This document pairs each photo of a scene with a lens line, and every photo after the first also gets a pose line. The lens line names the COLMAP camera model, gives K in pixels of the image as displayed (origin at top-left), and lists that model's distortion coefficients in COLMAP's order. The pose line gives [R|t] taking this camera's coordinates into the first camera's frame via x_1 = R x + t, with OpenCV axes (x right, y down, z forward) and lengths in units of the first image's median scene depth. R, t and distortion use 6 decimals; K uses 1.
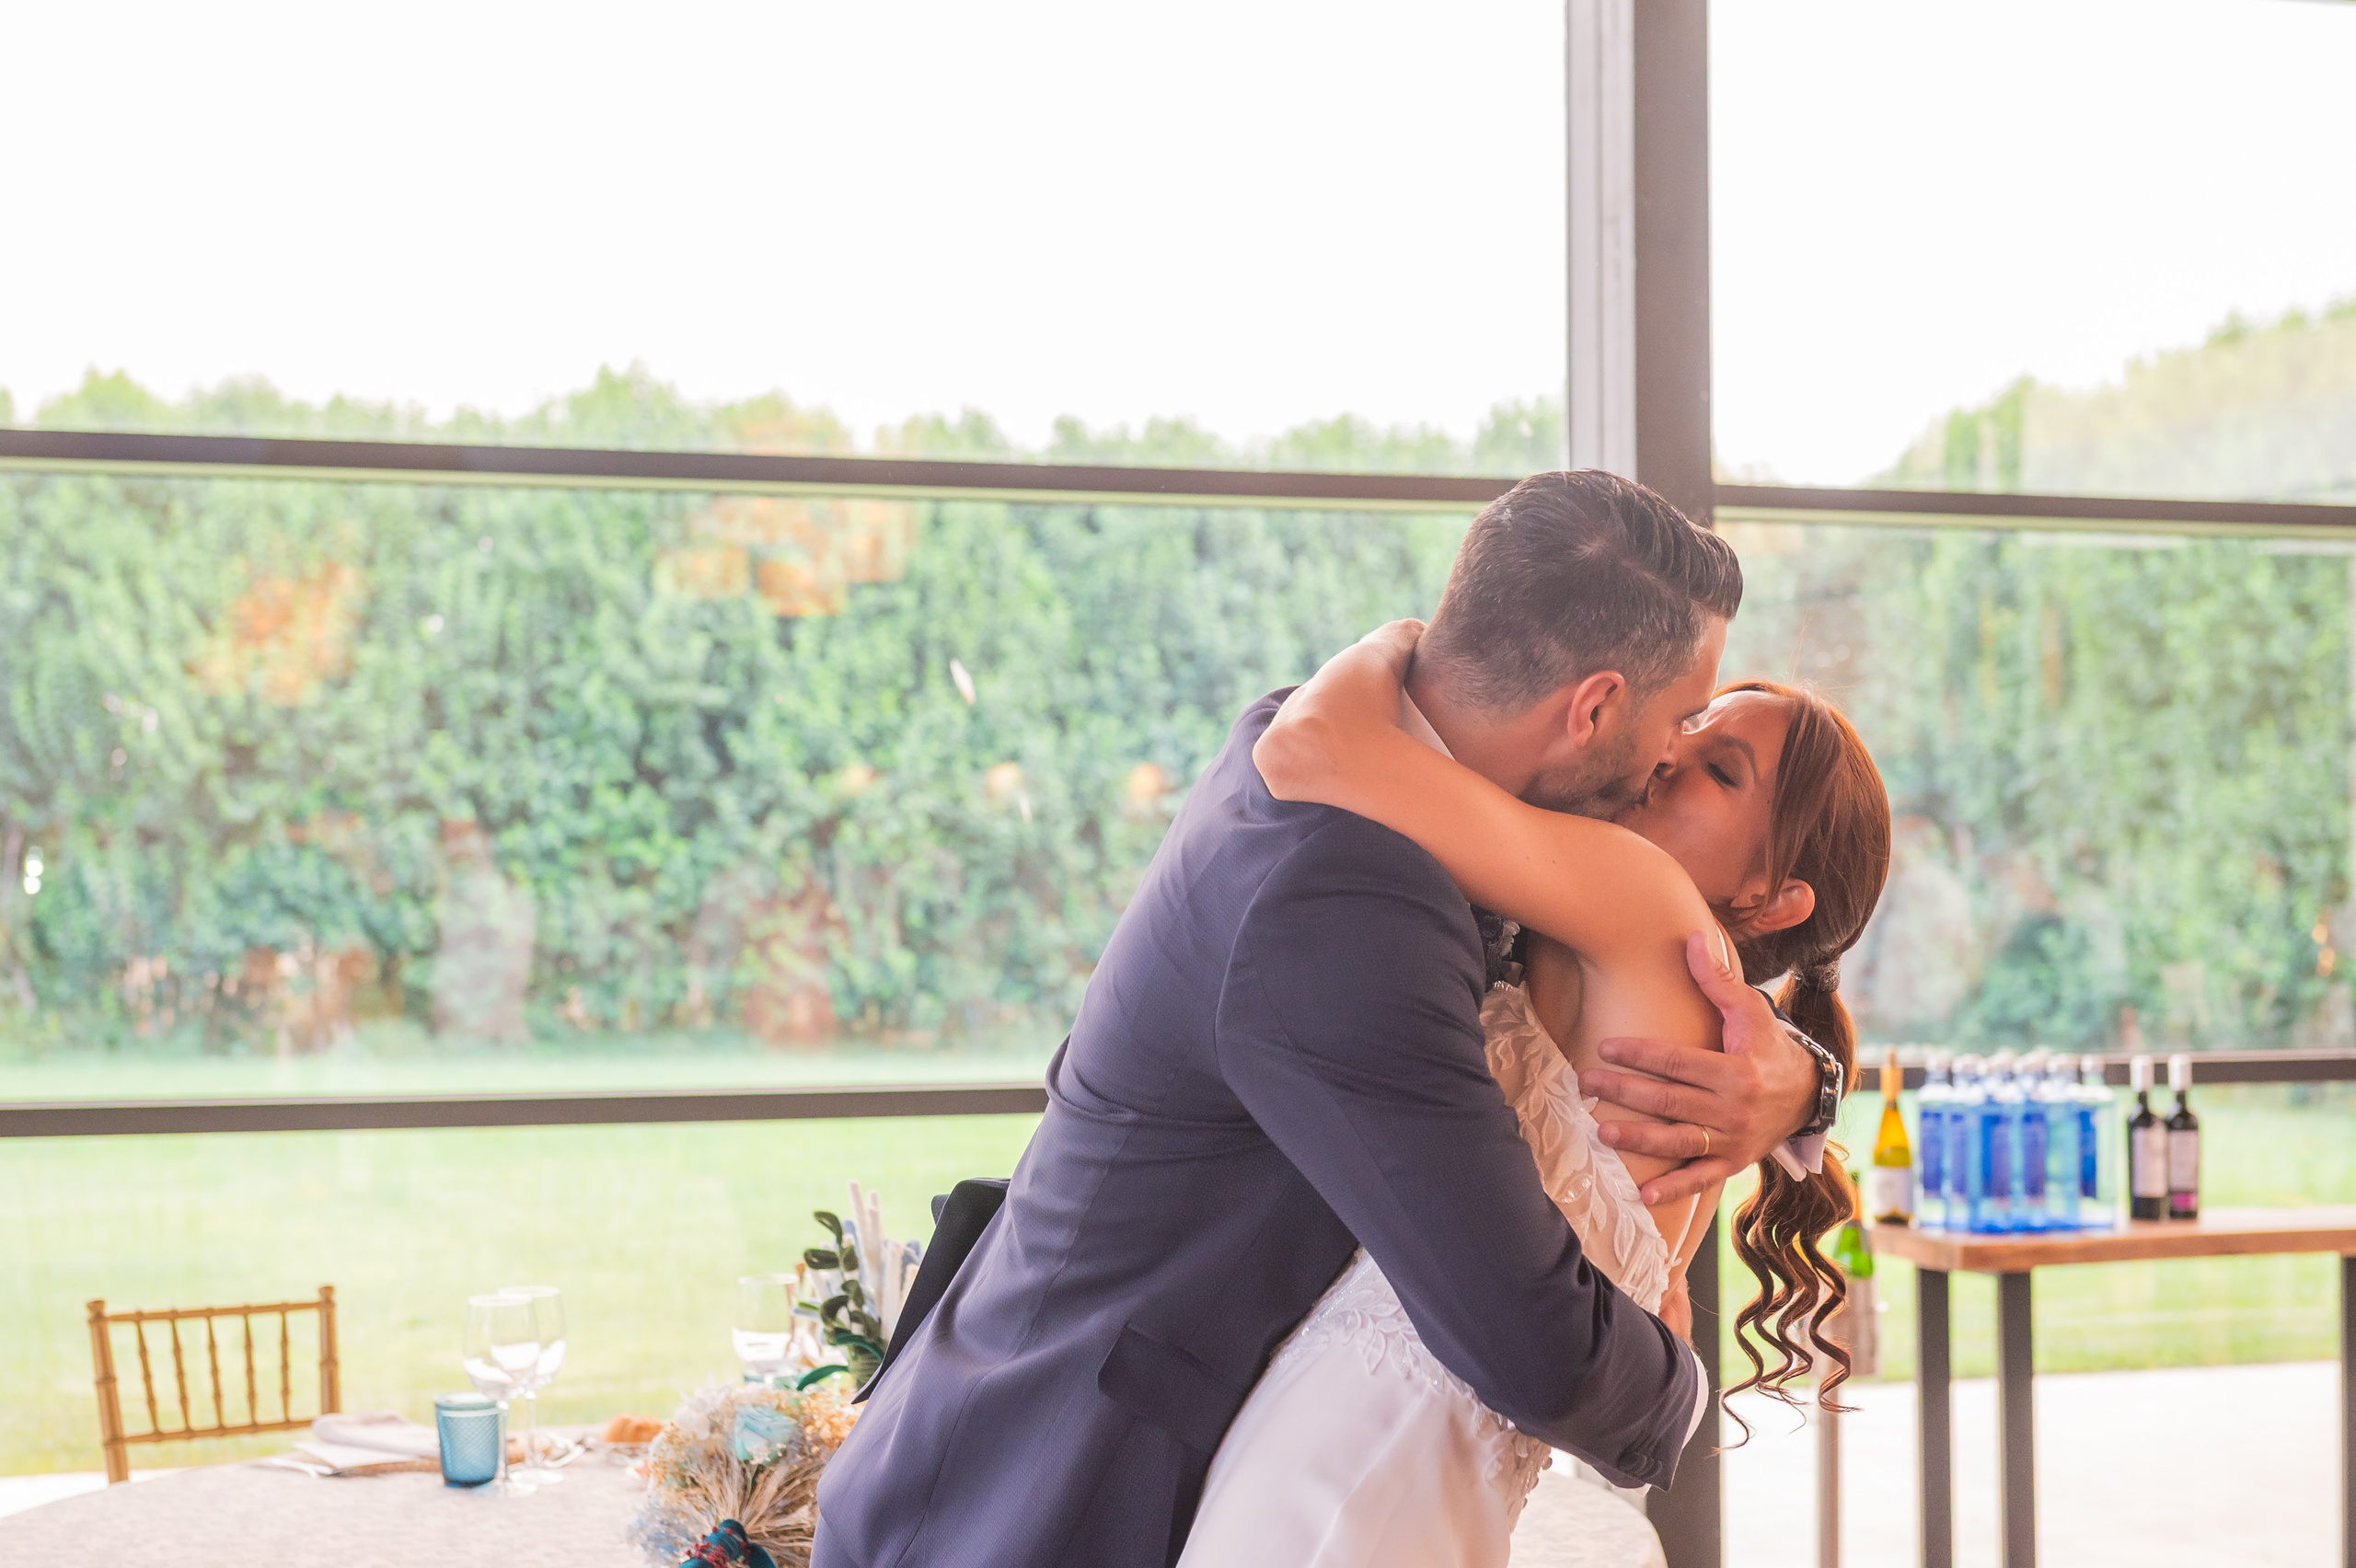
lens RADIAL K [[4015.0, 0, 1177.9], [0, 4015.0, 795.2], [0, 0, 1]] dist [0.039122, 0.000000]
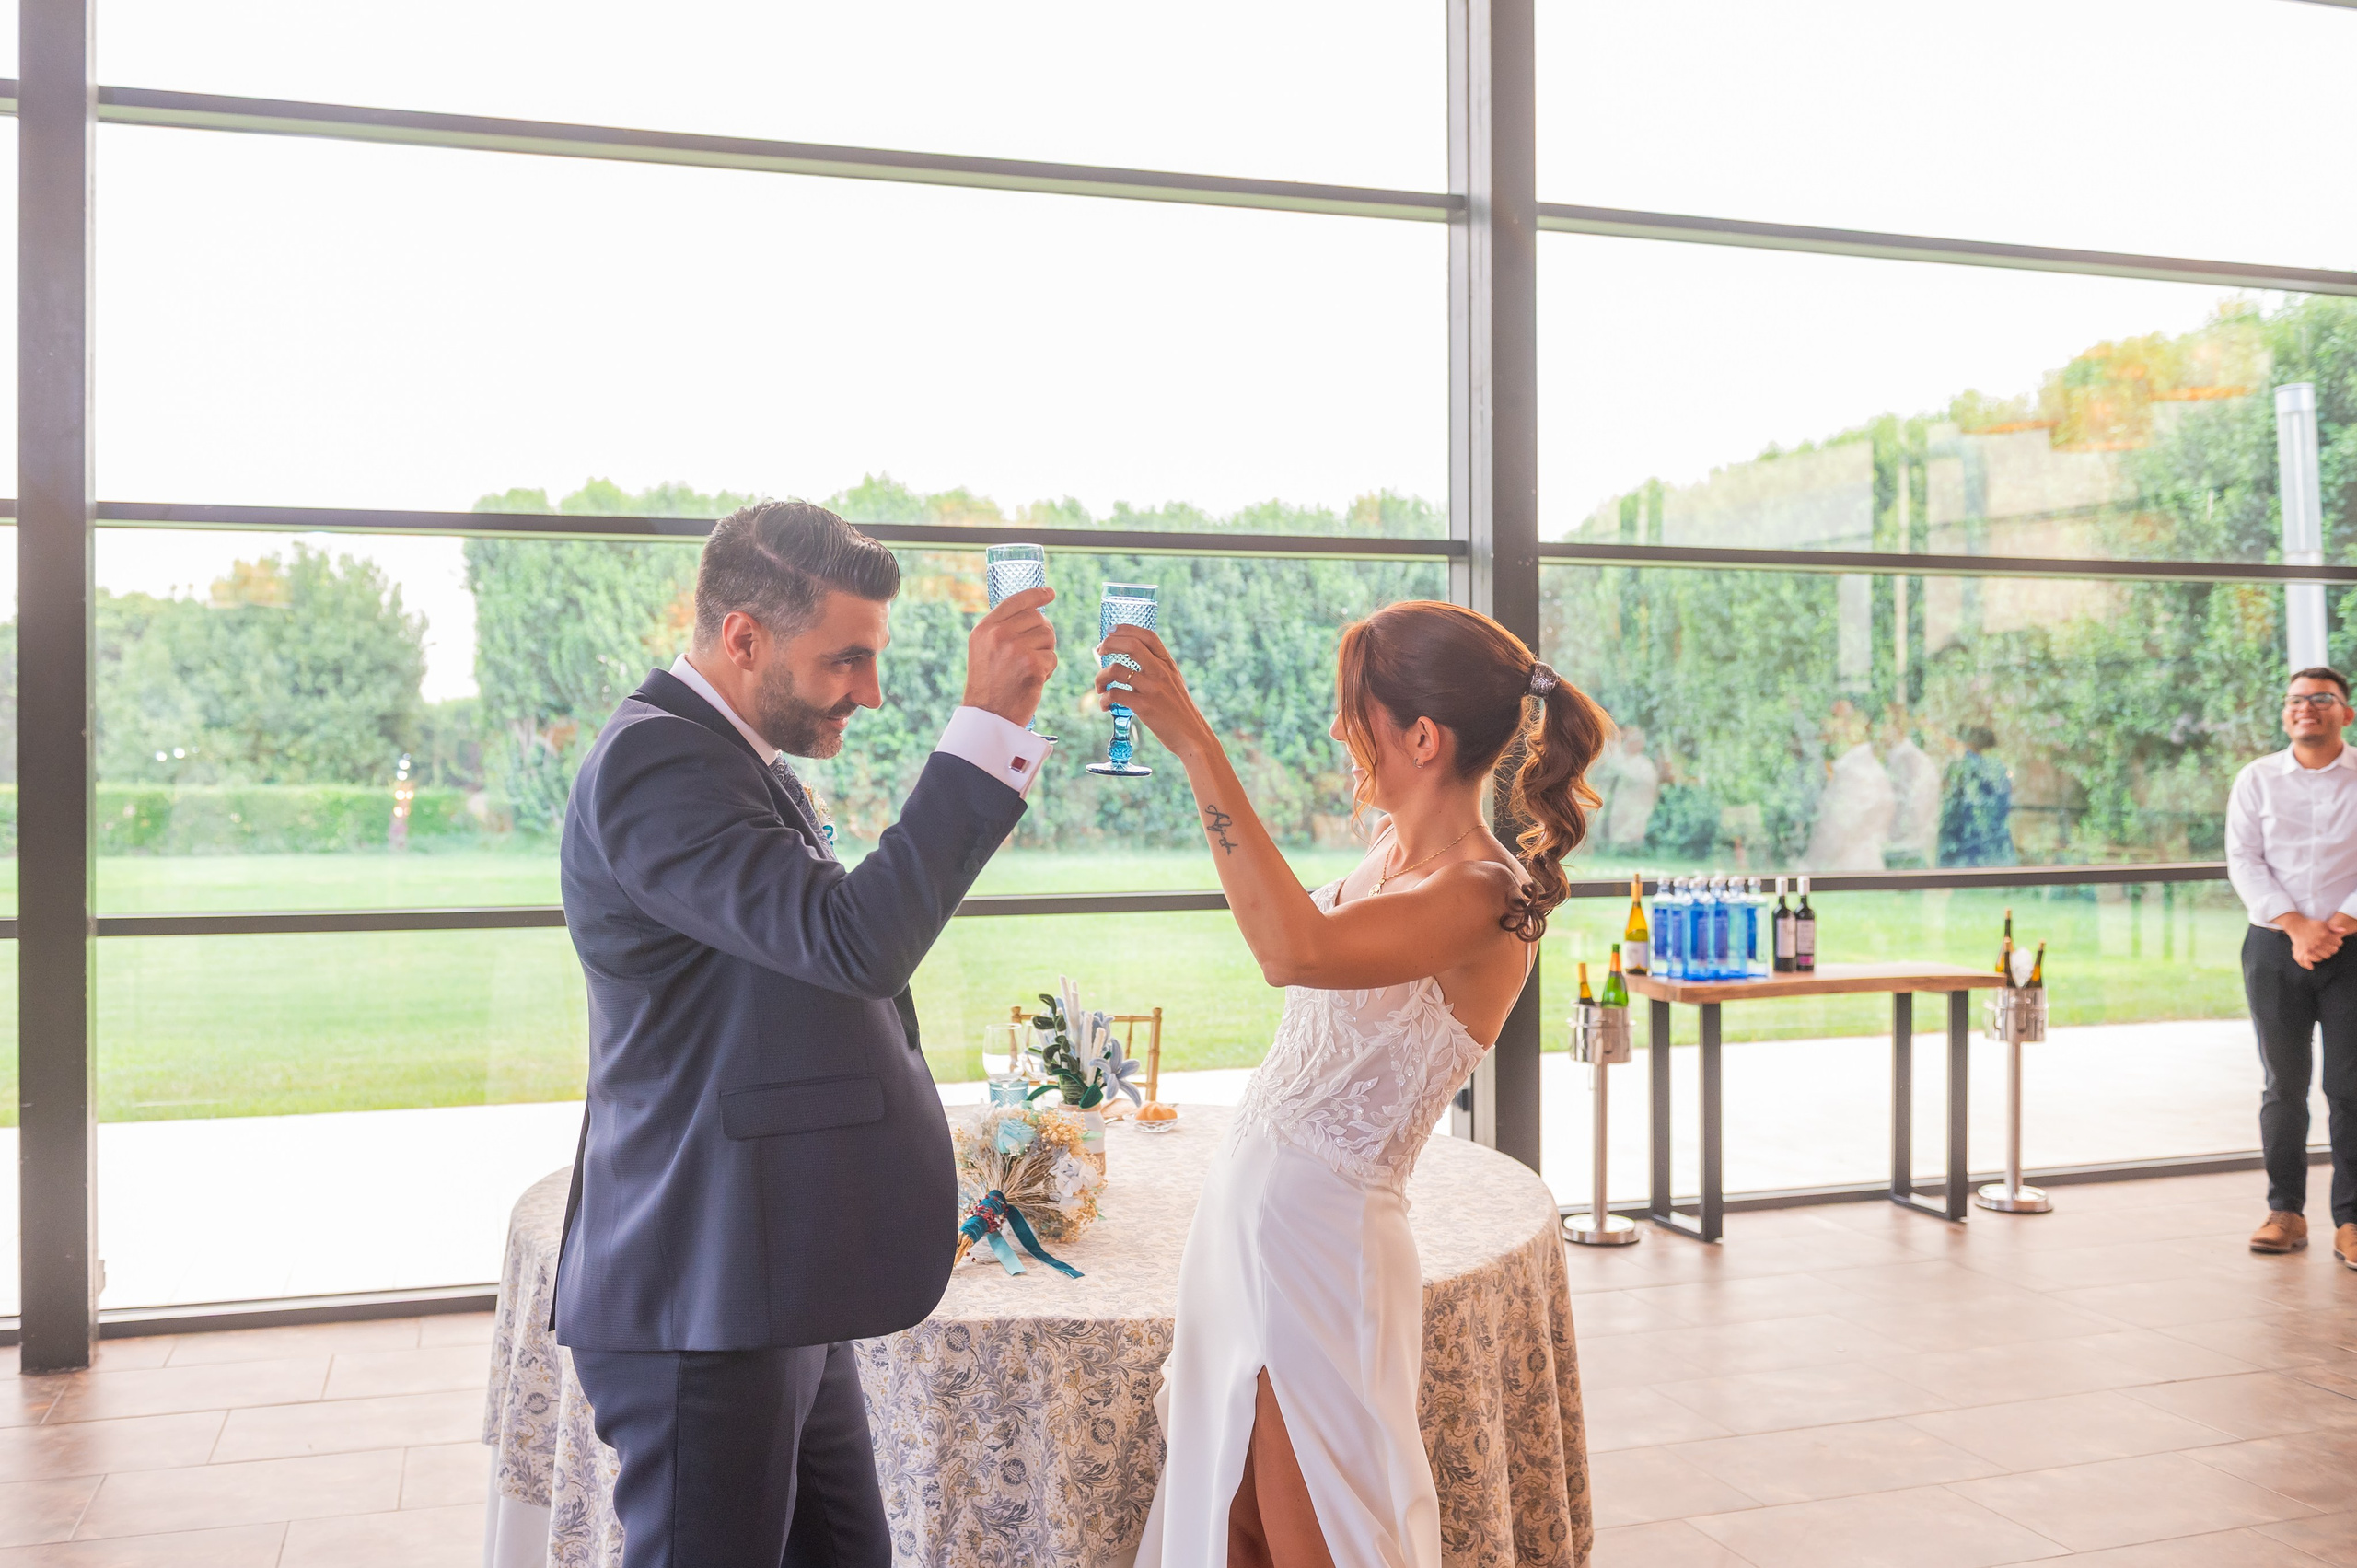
lens RADIAL K [[2170.3, 0, 1125.1], [0, 2170.3, 751.4], [0, 0, 1]] dist [0.000779, 0.000000]
pose [[0.999763, -0.000550, -0.021781, -0.005186], [0.001018, 0.999769, 0.021457, -0.002138], [0.021764, -0.021474, 0.999532, 0.016453]]
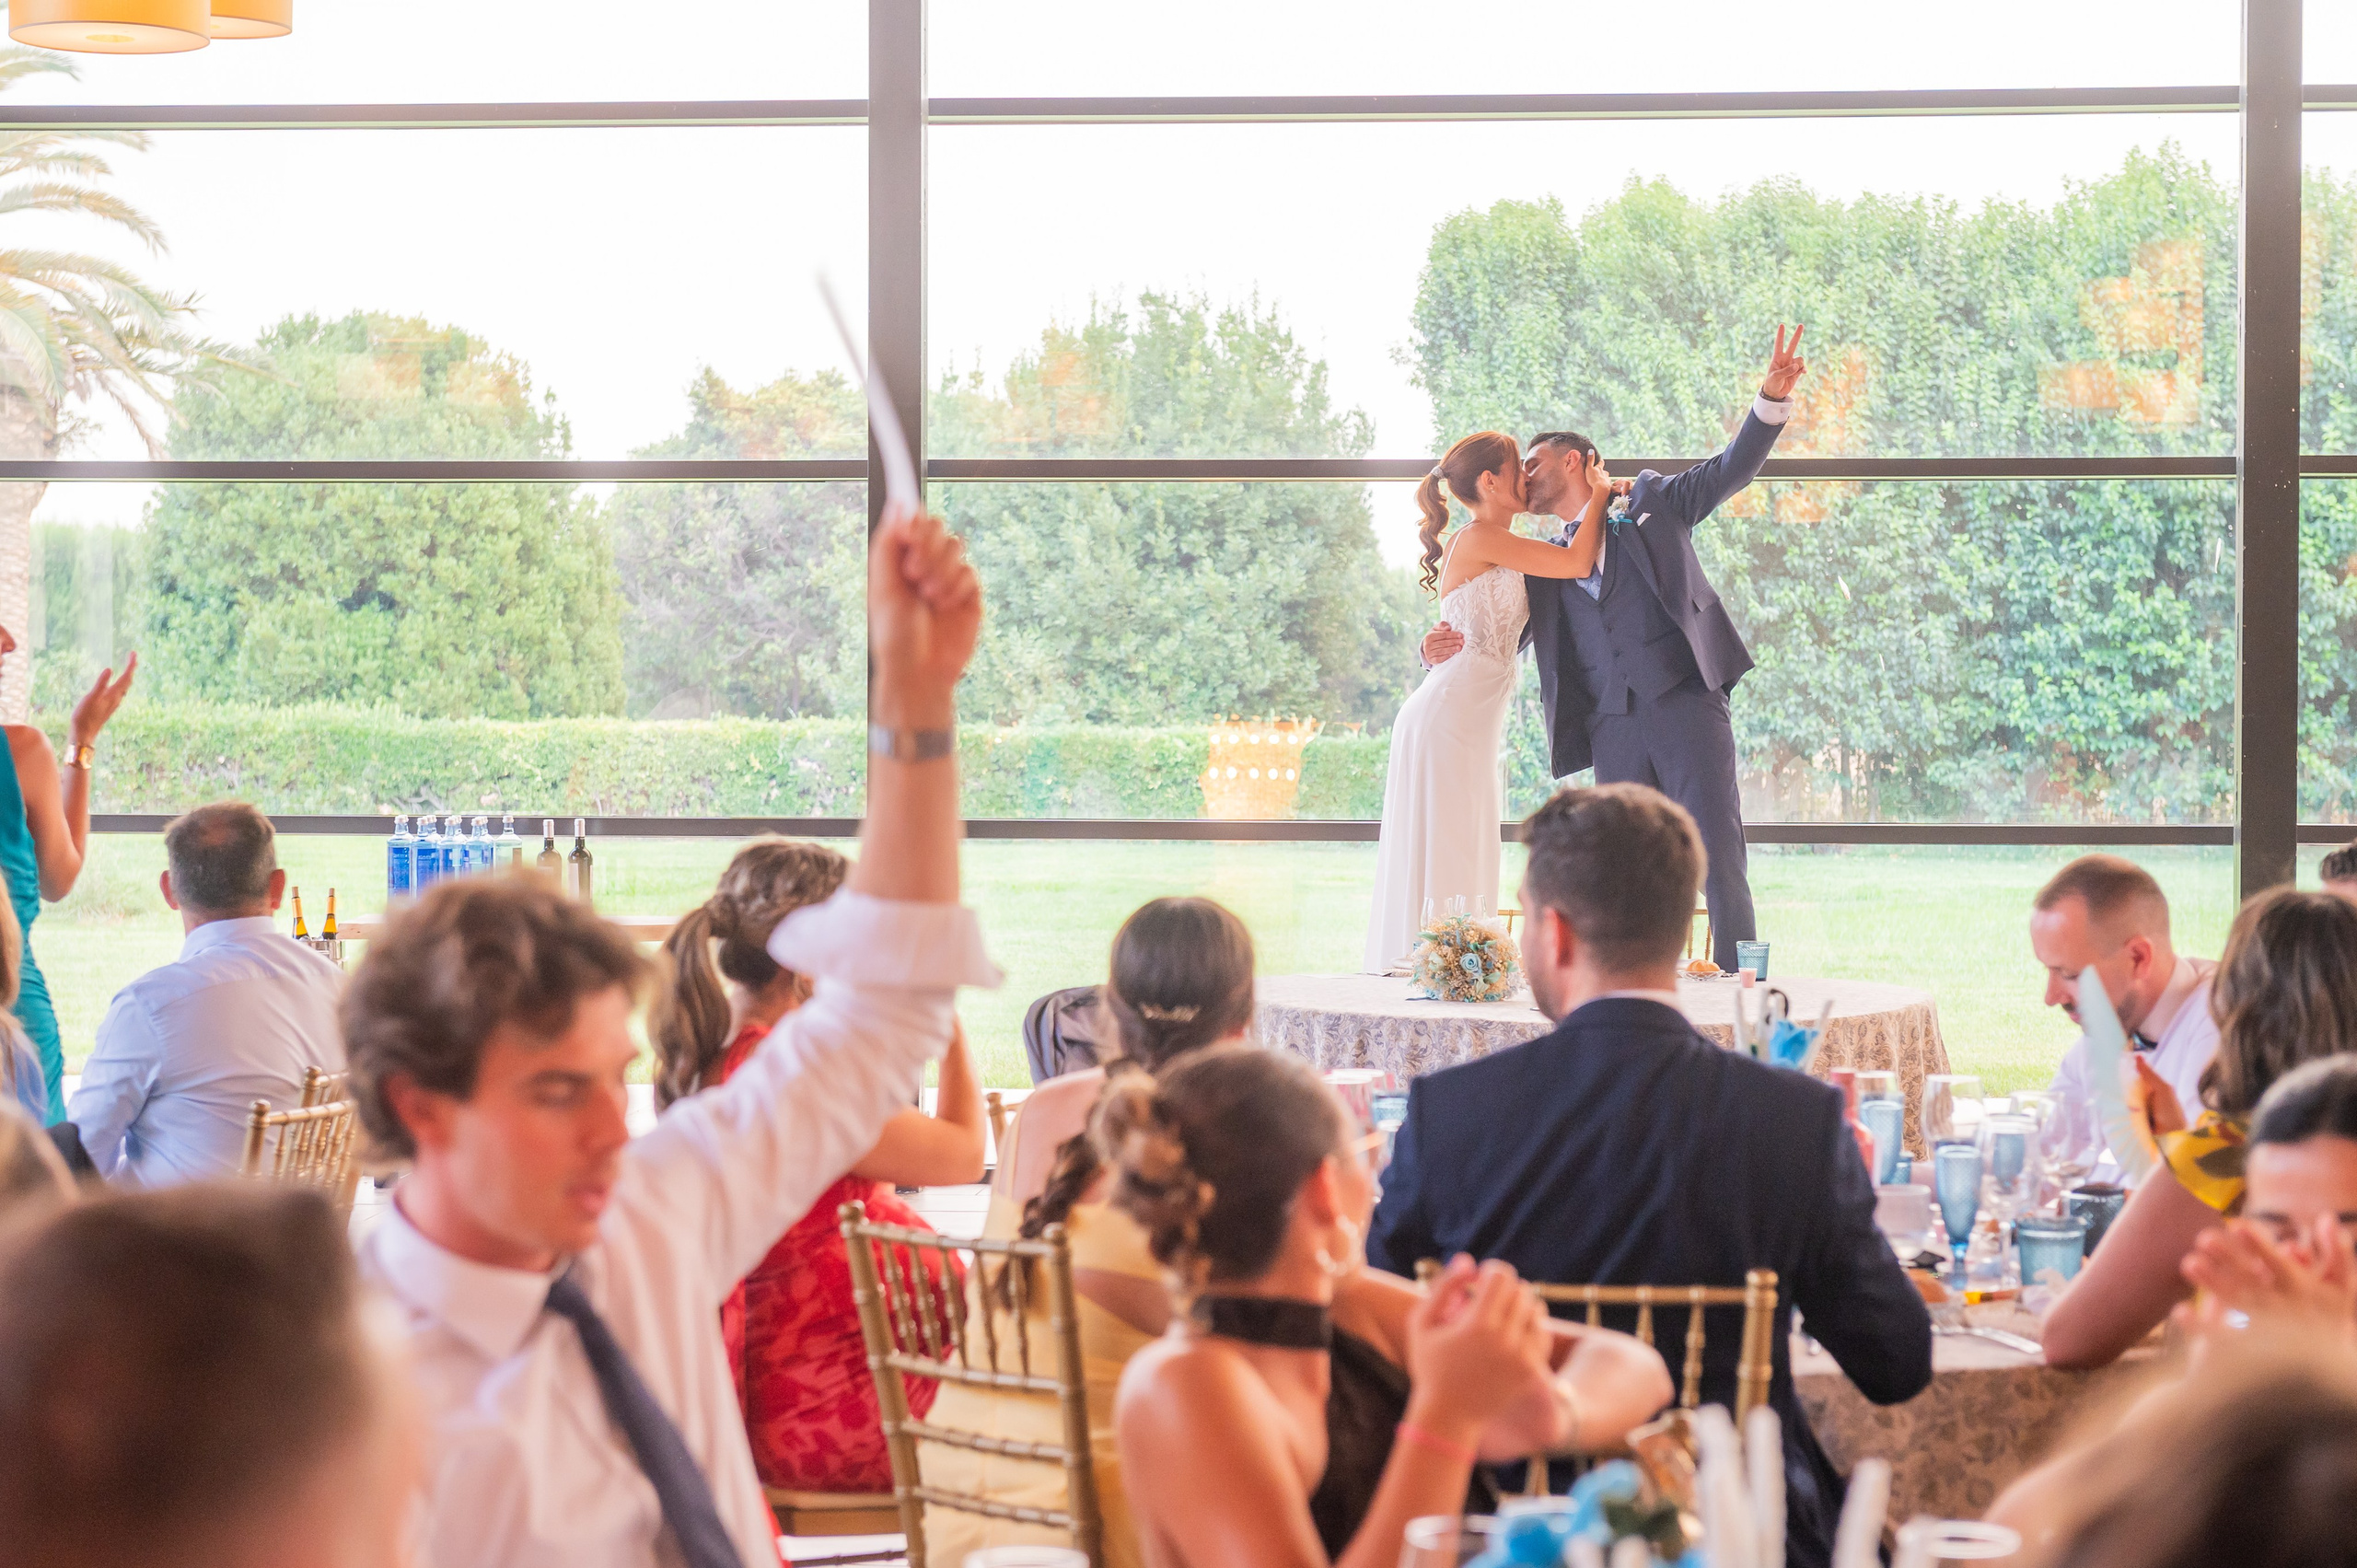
lens RADIAL K [[5091.9, 0, 1173.6], [0, 5091.9, 770.5], [0, 0, 1]] dist [0.167612, 0.000000]
pose [[0.926097, 0.011625, -0.377106, 0.121205], [0.004439, 0.999120, 0.041702, -0.010697], [0.377259, -0.040294, 0.925231, -0.270617]]
